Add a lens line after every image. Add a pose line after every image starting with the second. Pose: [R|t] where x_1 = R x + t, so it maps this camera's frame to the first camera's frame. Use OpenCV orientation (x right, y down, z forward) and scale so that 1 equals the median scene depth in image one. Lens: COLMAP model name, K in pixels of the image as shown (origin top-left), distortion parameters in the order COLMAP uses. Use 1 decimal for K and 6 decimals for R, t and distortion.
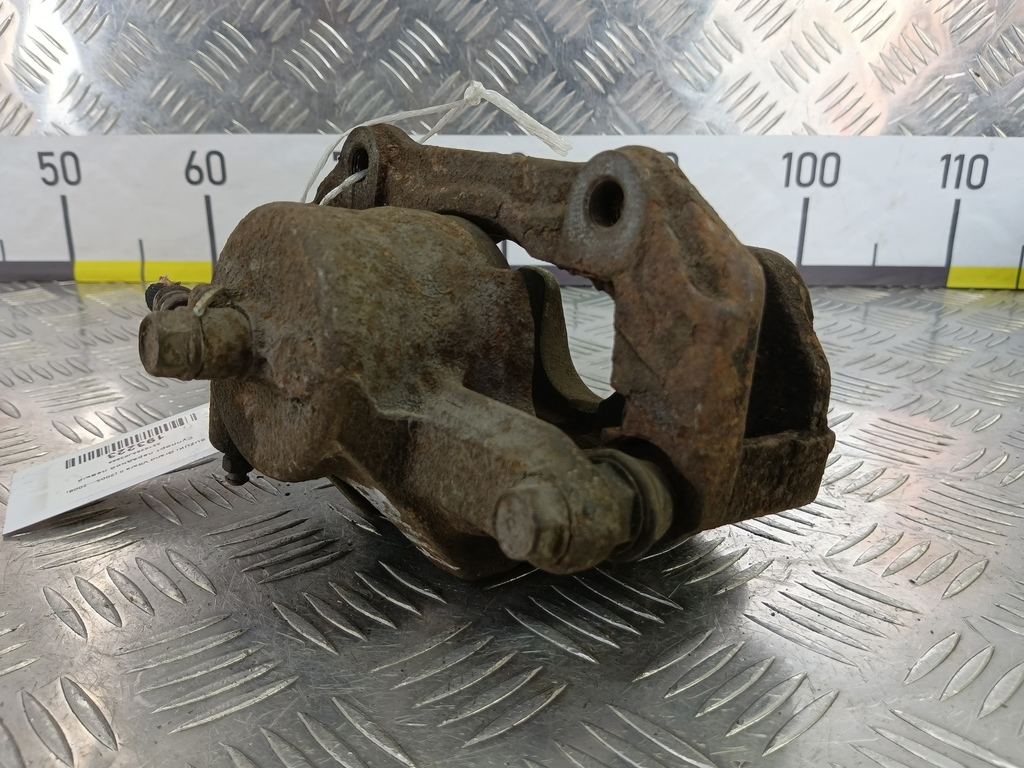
lens RADIAL K [[854.0, 0, 512.0], [0, 854.0, 384.0], [0, 0, 1]] dist [0.008779, -0.078280]
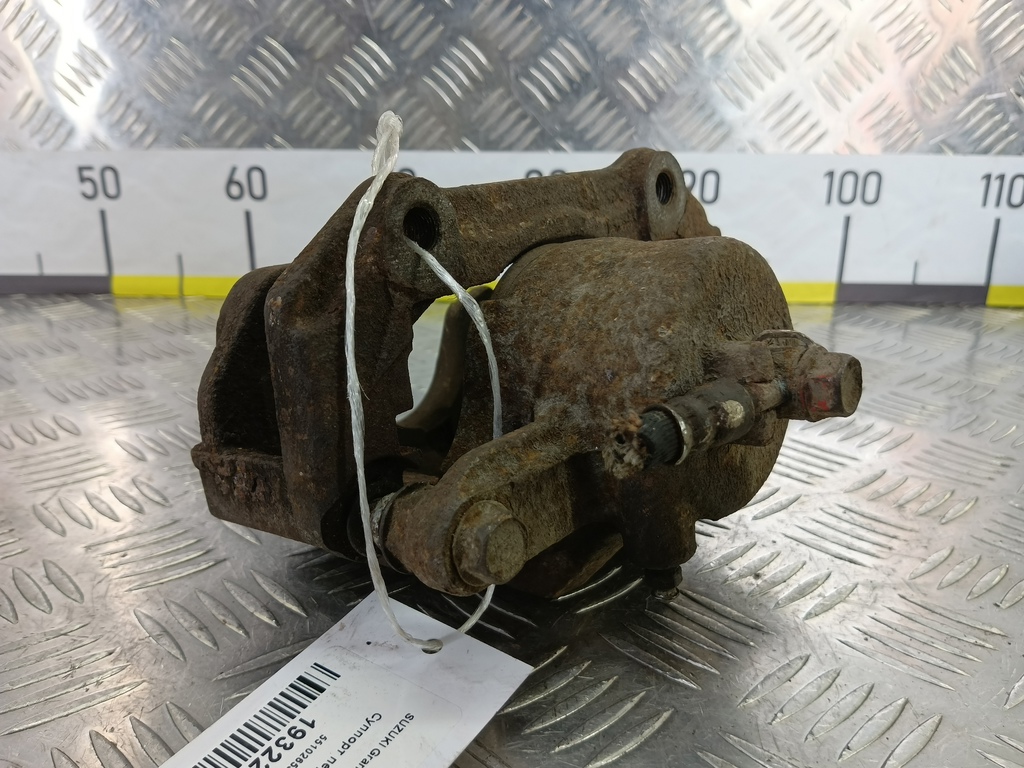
lens RADIAL K [[854.5, 0, 512.0], [0, 854.5, 384.0], [0, 0, 1]] dist [0.043603, -0.142273]
pose [[0.999992, 0.003852, -0.001205, -0.049253], [-0.003866, 0.999921, -0.011954, -0.007420], [0.001159, 0.011959, 0.999928, -0.004718]]
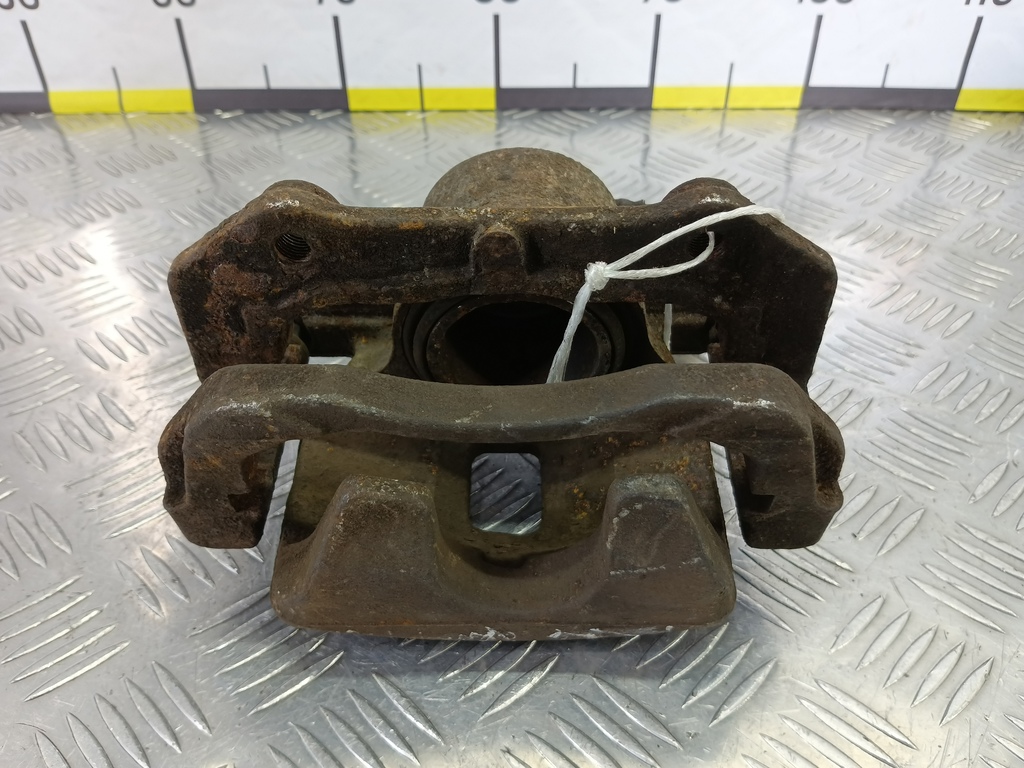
lens RADIAL K [[854.5, 0, 512.0], [0, 854.5, 384.0], [0, 0, 1]] dist [0.043603, -0.142273]
pose [[0.999808, -0.019570, -0.000517, 0.001628], [0.018530, 0.937455, 0.347614, -0.181494], [-0.006318, -0.347557, 0.937638, -0.014878]]
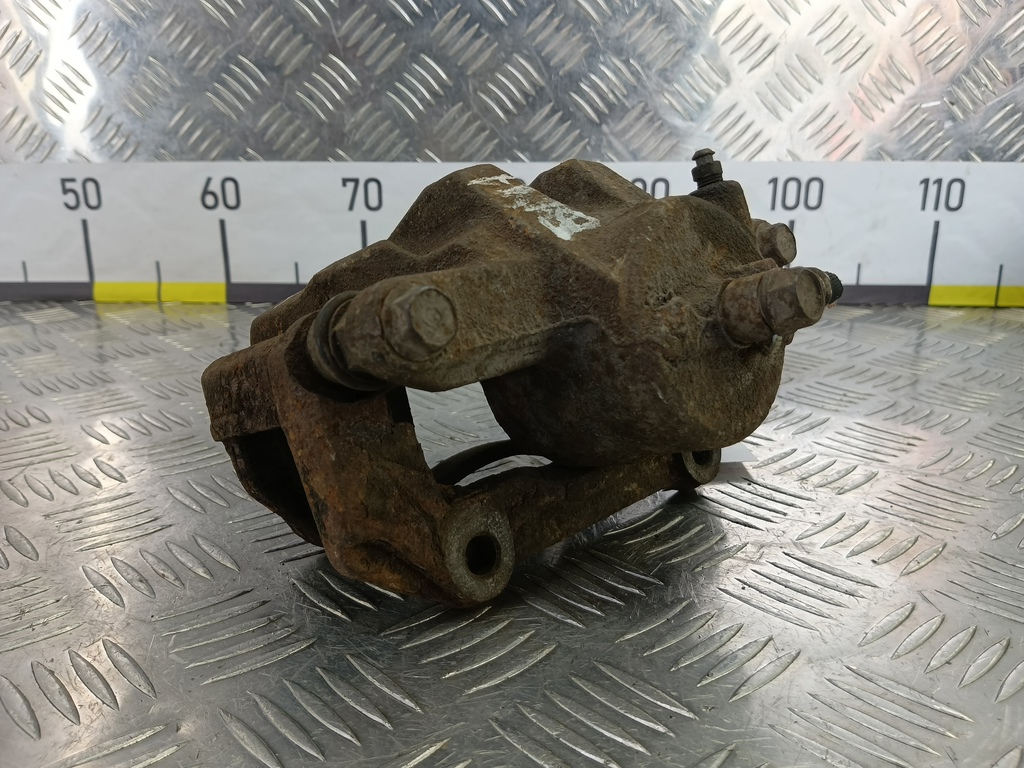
lens RADIAL K [[854.5, 0, 512.0], [0, 854.5, 384.0], [0, 0, 1]] dist [0.043603, -0.142273]
pose [[0.999992, -0.001467, -0.003771, 0.004339], [0.001339, 0.999435, -0.033589, 0.019183], [0.003818, 0.033584, 0.999429, -0.052717]]
